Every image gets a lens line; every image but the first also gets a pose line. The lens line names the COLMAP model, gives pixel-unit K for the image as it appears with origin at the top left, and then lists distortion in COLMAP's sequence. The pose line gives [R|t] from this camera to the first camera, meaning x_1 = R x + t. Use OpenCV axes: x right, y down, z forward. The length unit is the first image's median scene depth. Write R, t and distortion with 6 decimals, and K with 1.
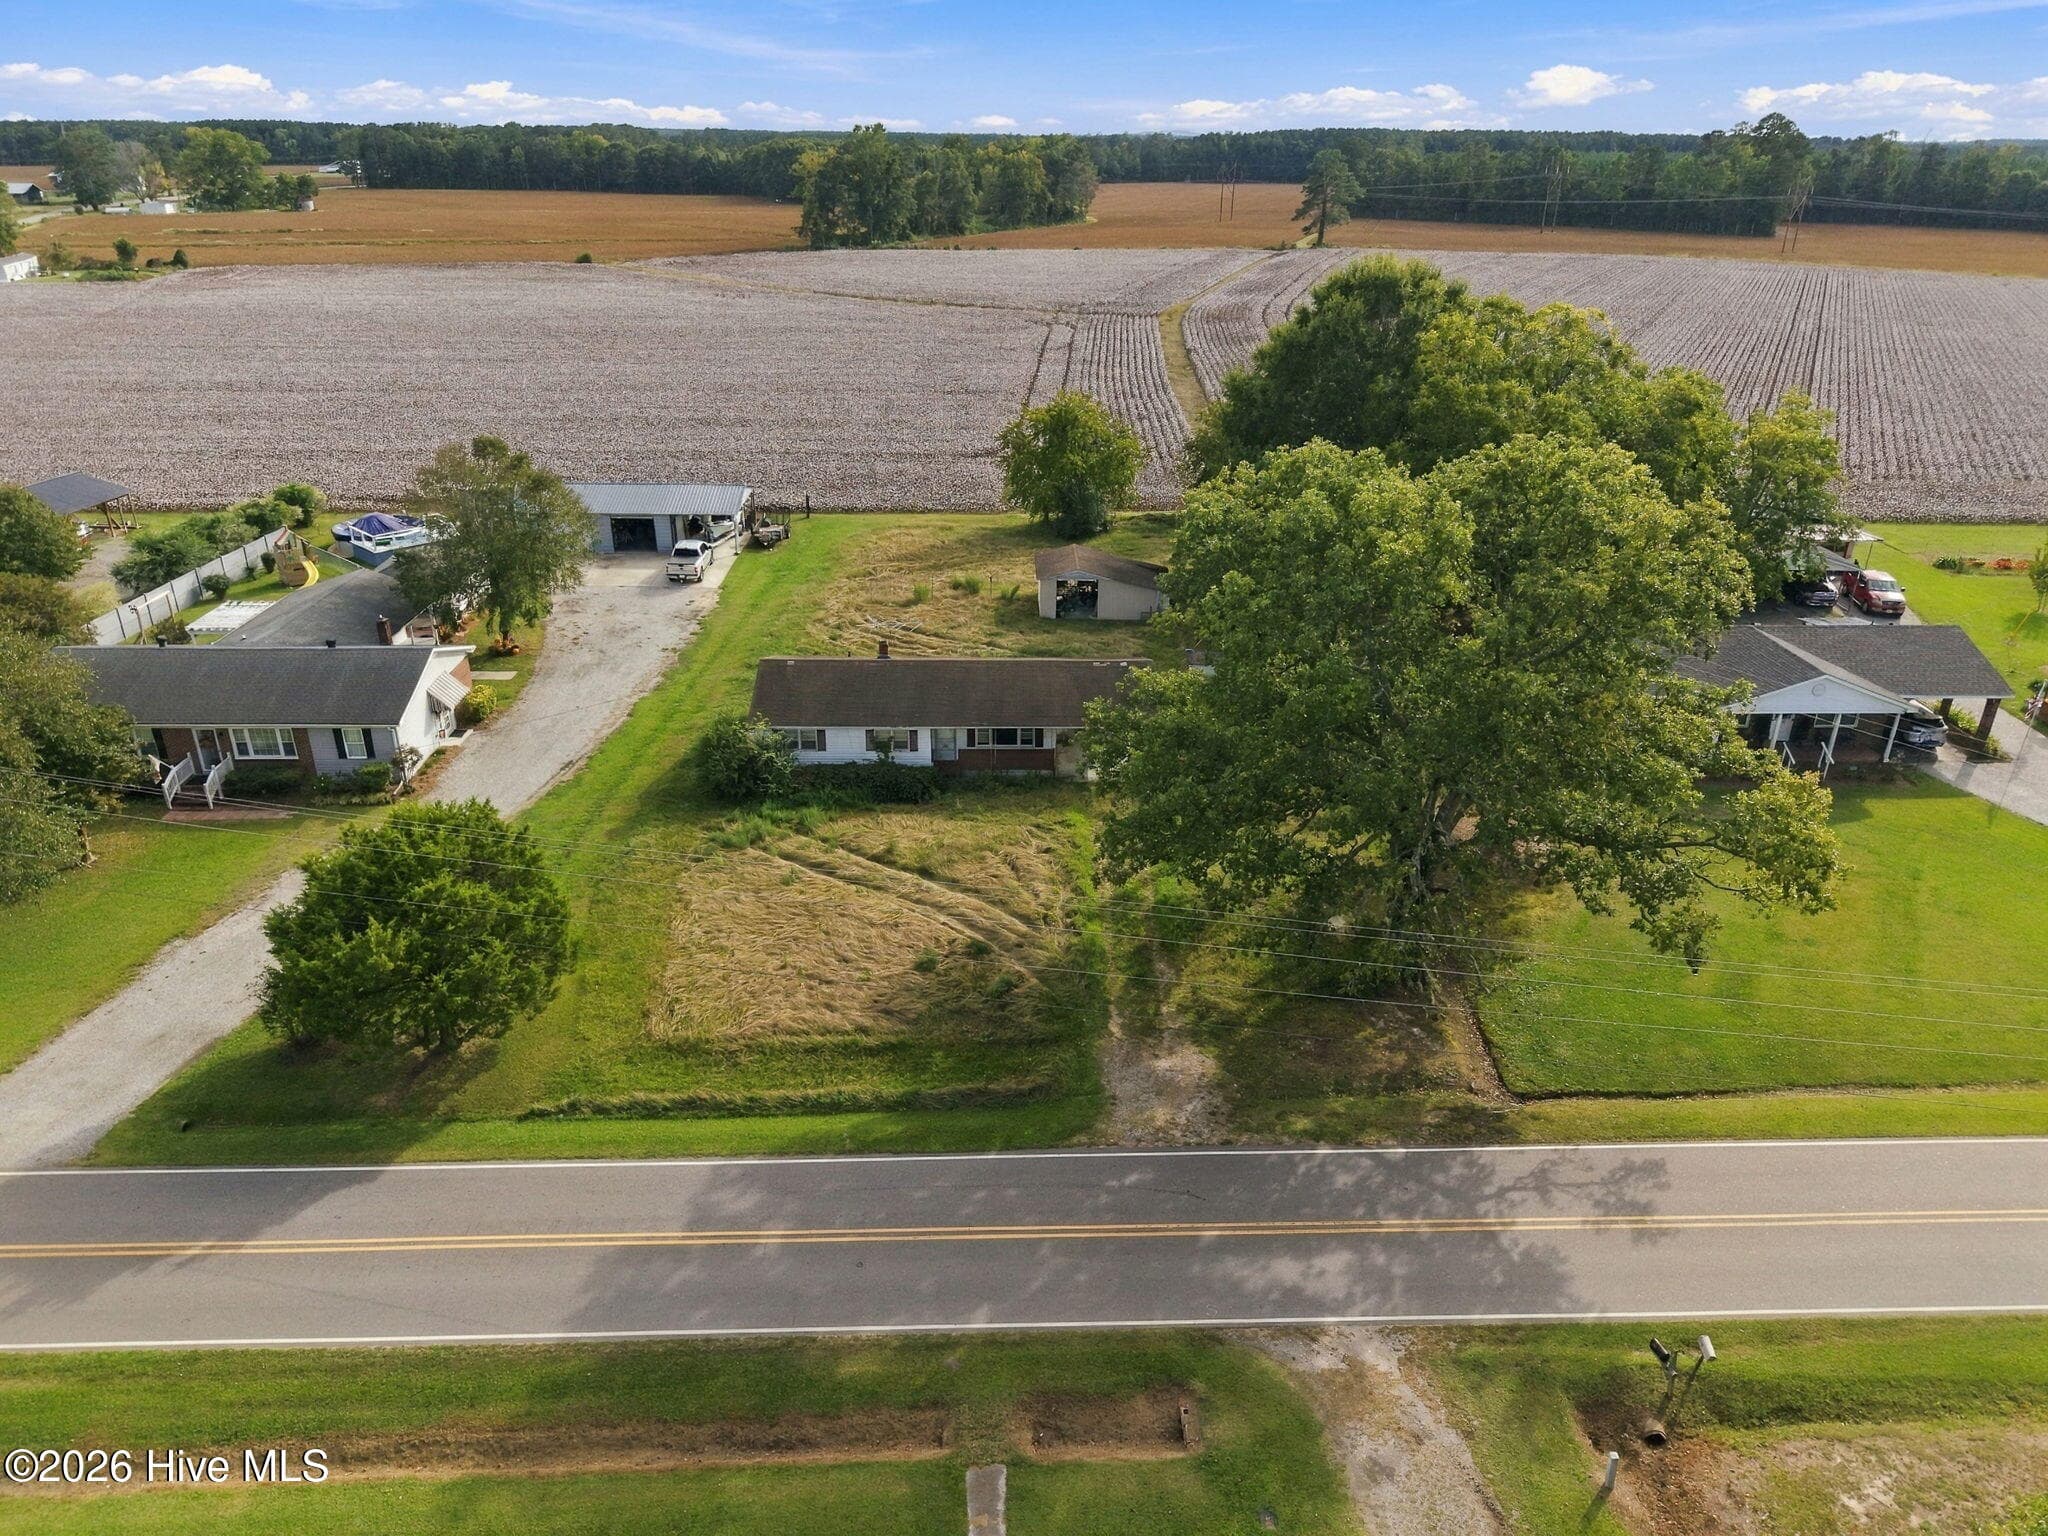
lens RADIAL K [[1378.3, 0, 1024.0], [0, 1378.3, 768.0], [0, 0, 1]] dist [0.003047, -0.001769]
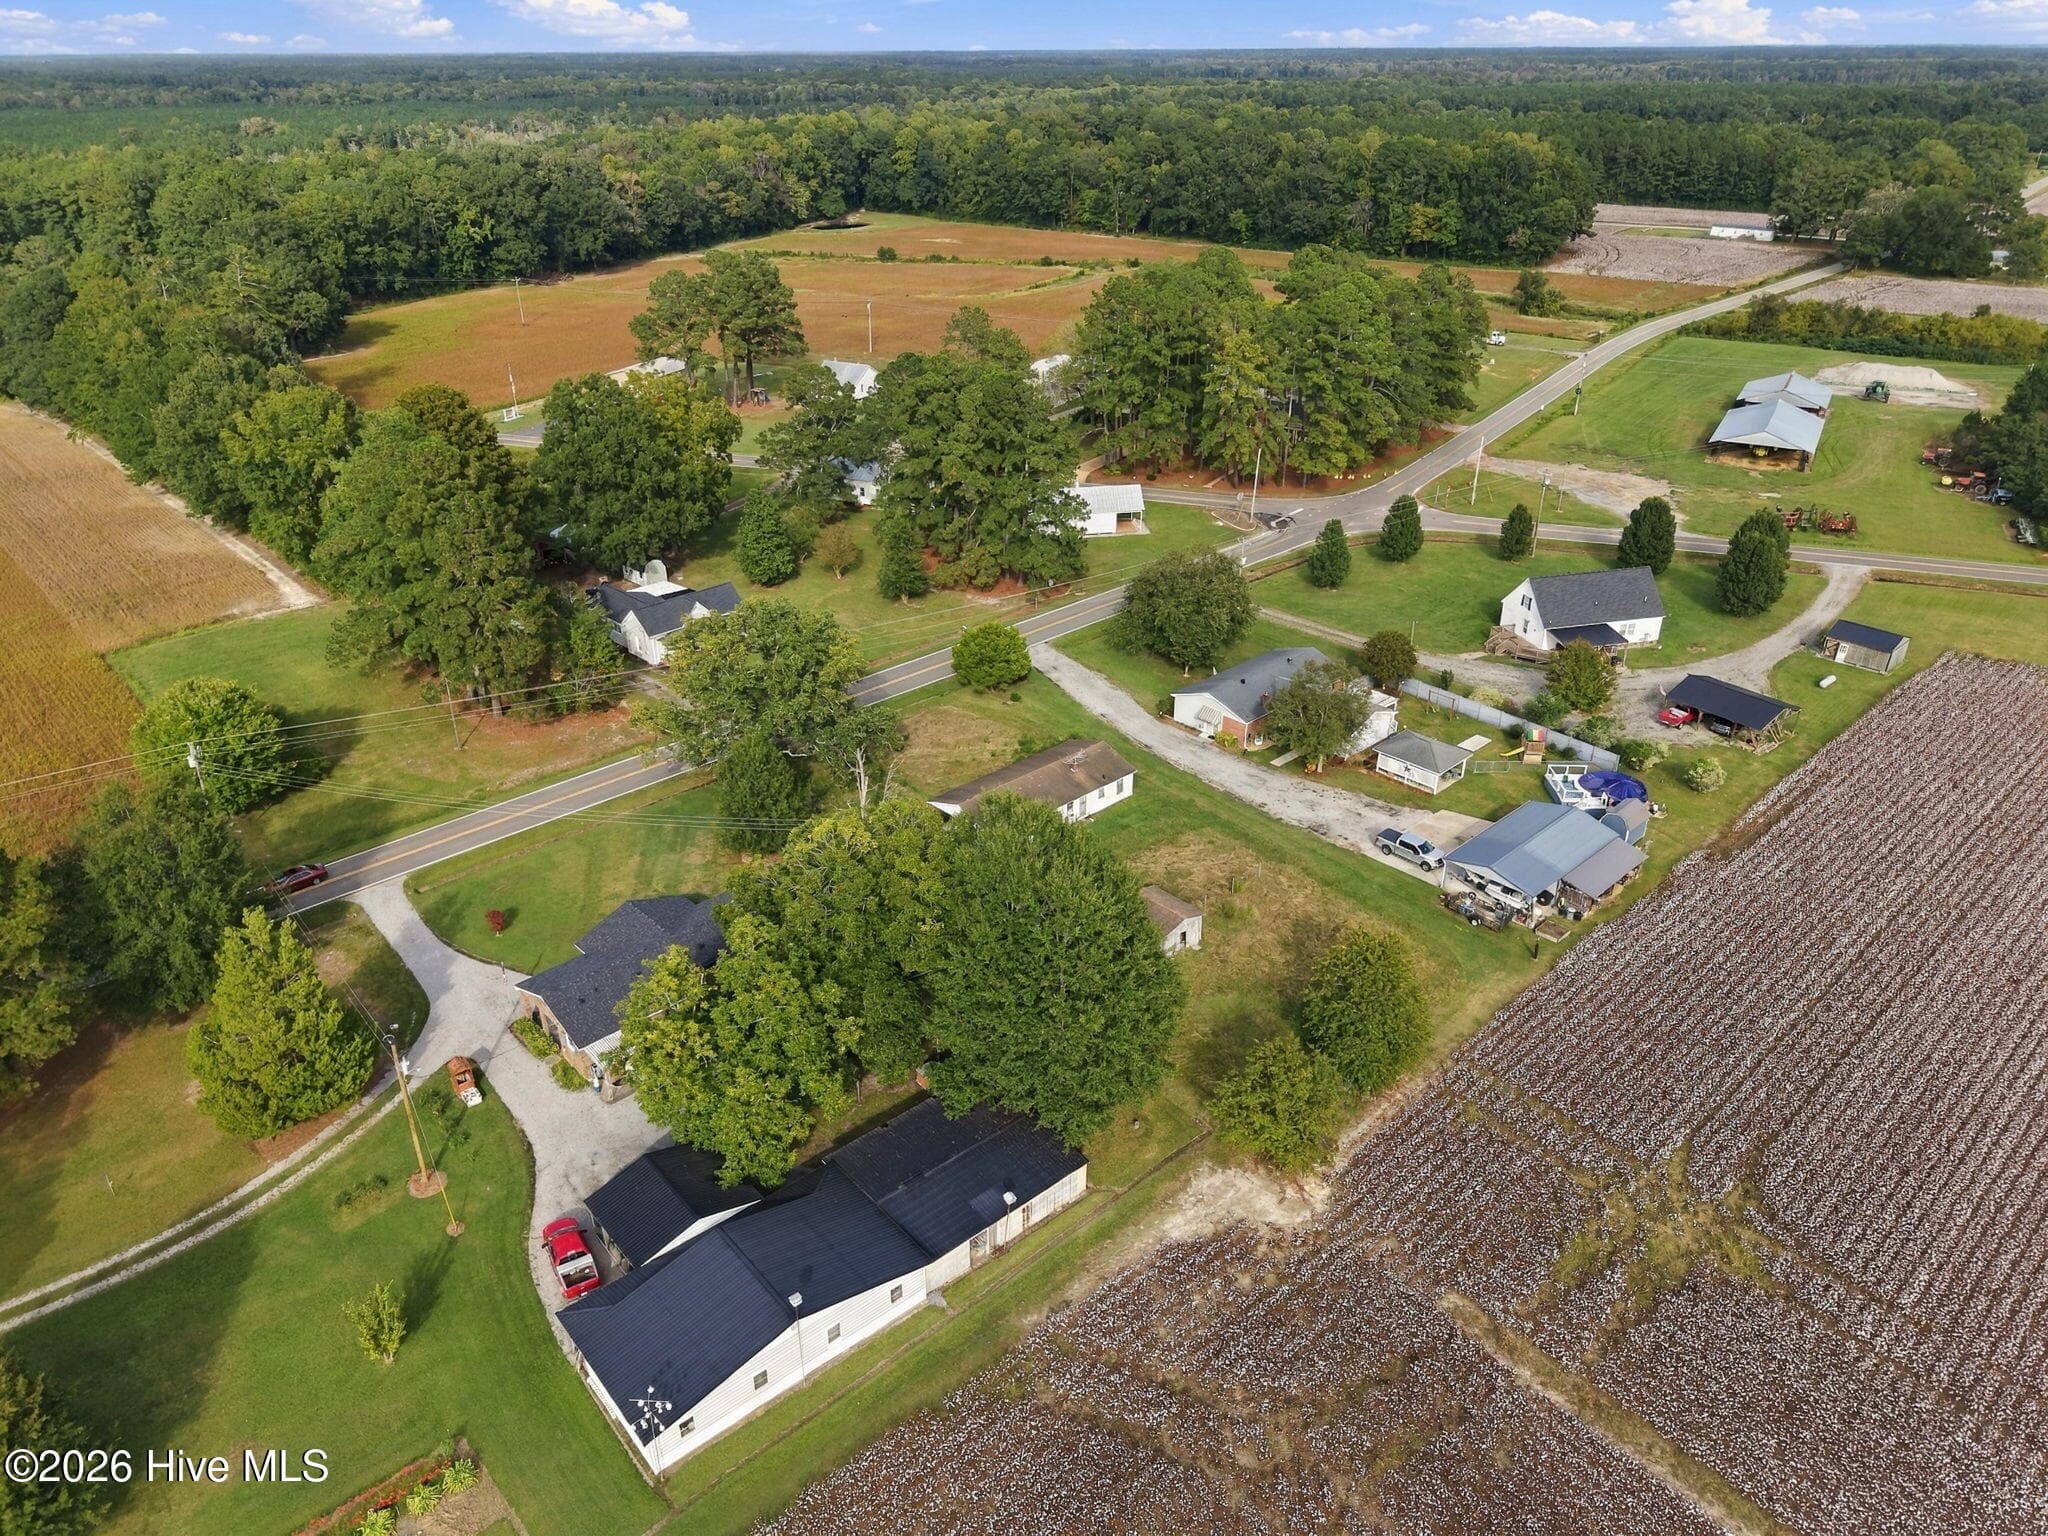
lens RADIAL K [[1307.7, 0, 1024.0], [0, 1307.7, 768.0], [0, 0, 1]] dist [-0.000444, -0.000345]
pose [[-0.760166, 0.301724, -0.575422, 1.078923], [-0.262993, 0.666951, 0.697145, -1.438264], [0.594123, 0.681278, -0.427642, 1.870245]]
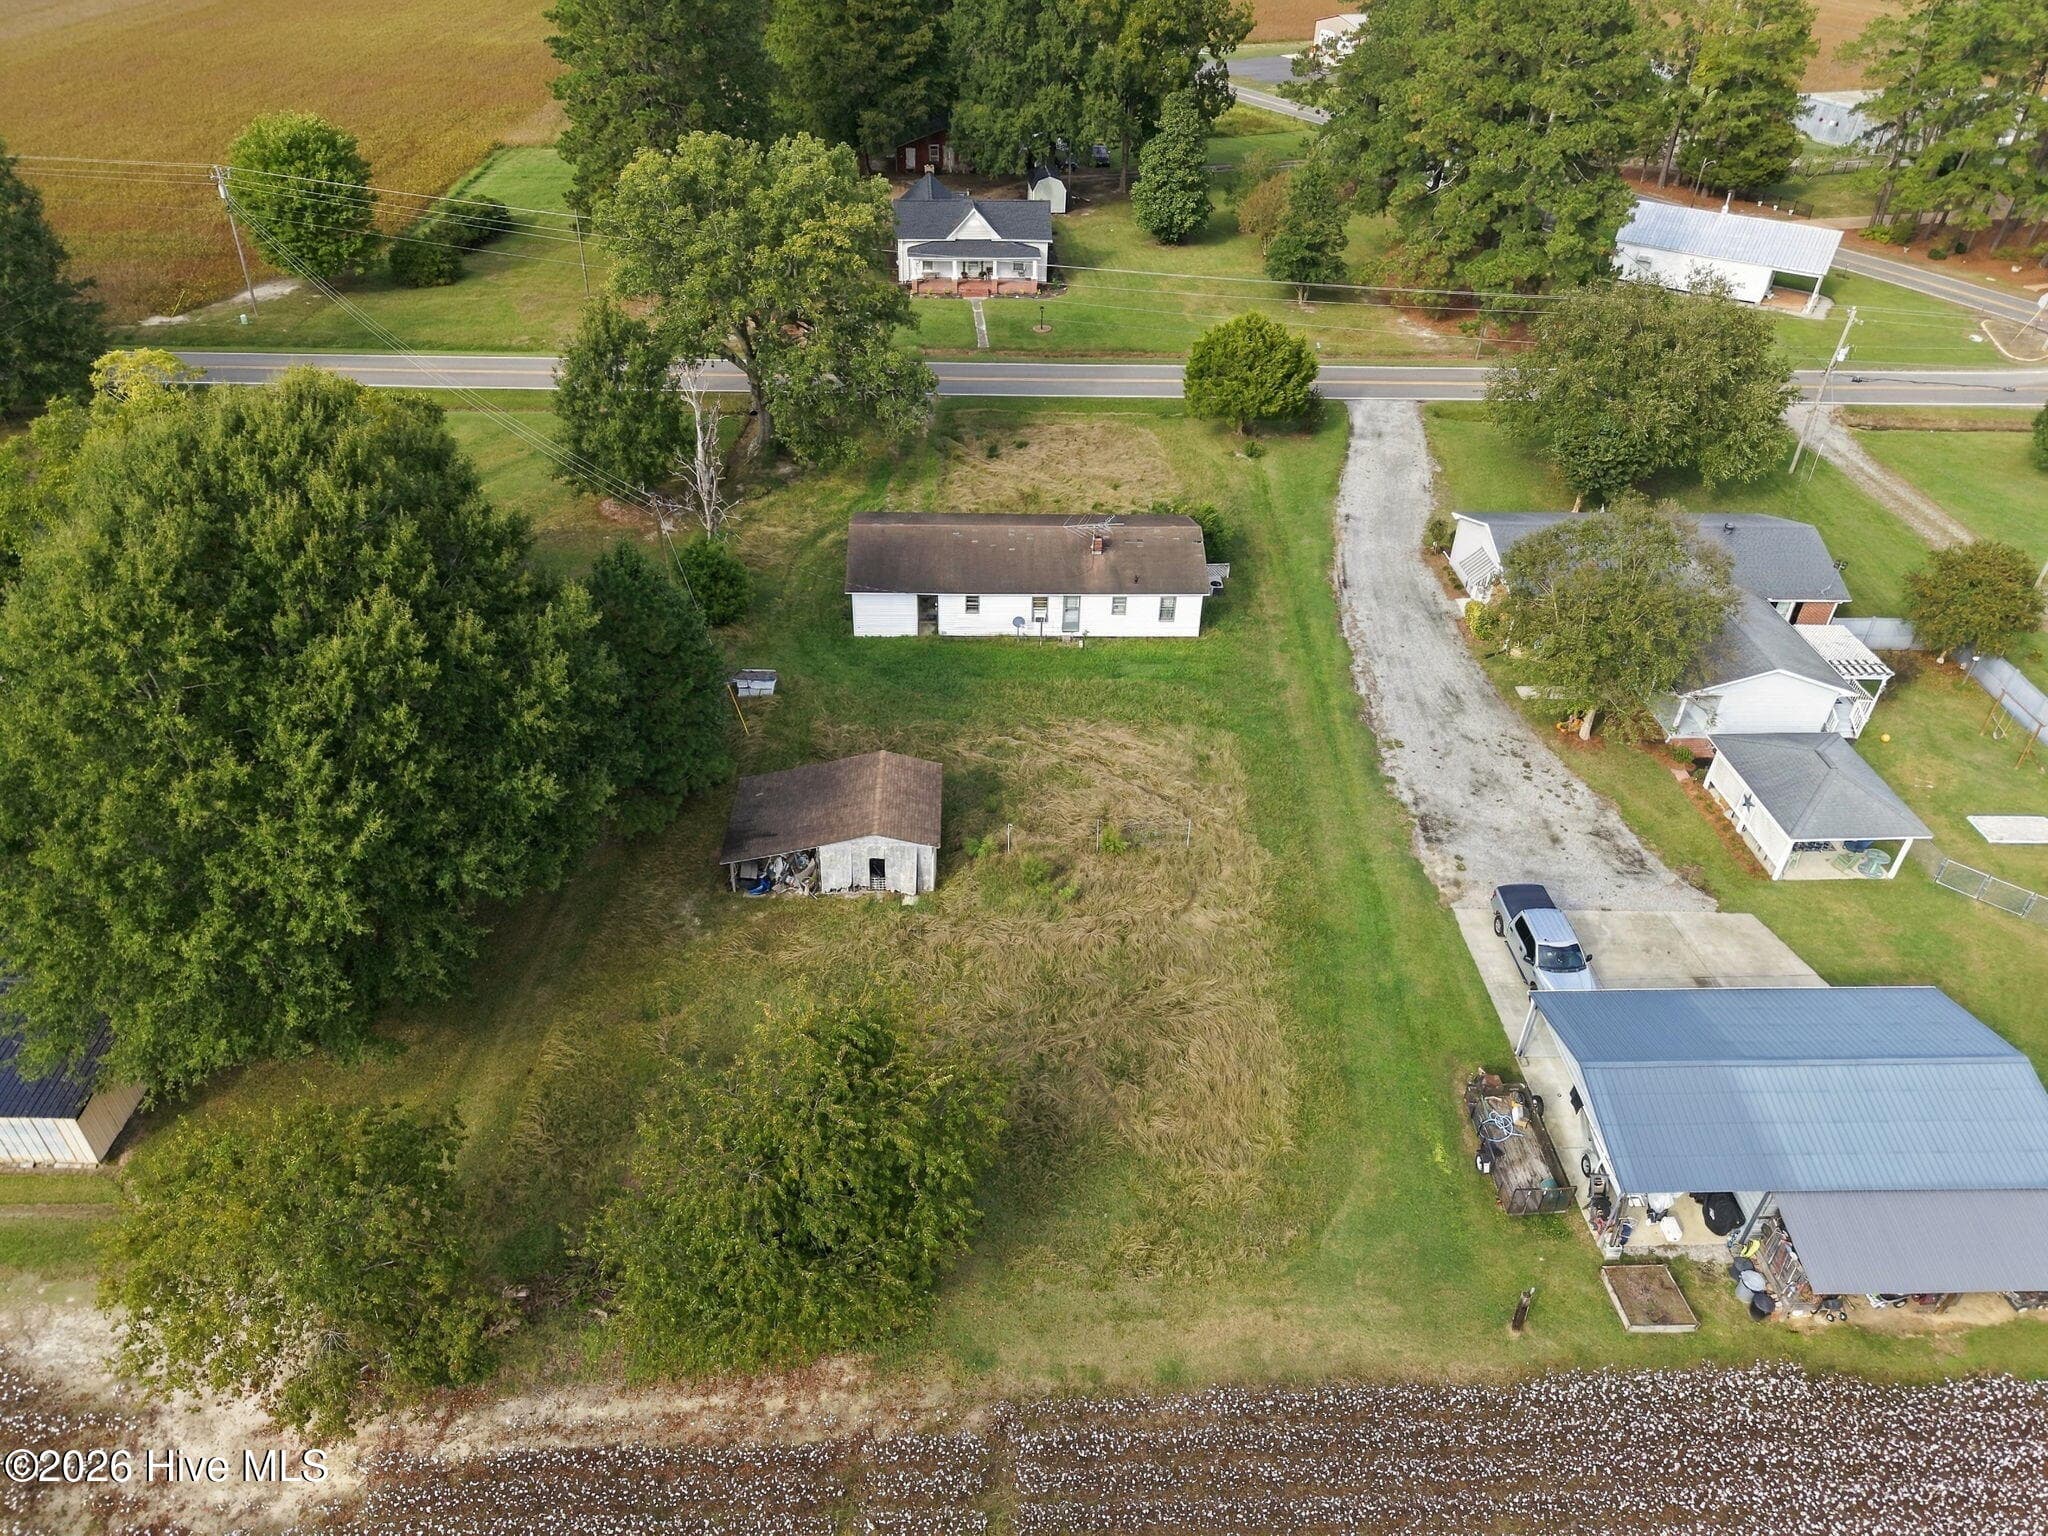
lens RADIAL K [[1378.3, 0, 1024.0], [0, 1378.3, 768.0], [0, 0, 1]] dist [0.003047, -0.001769]
pose [[-0.999067, -0.021923, -0.037221, -0.011828], [-0.043193, 0.495319, 0.867637, -0.988119], [-0.000585, 0.868435, -0.495804, 1.804847]]
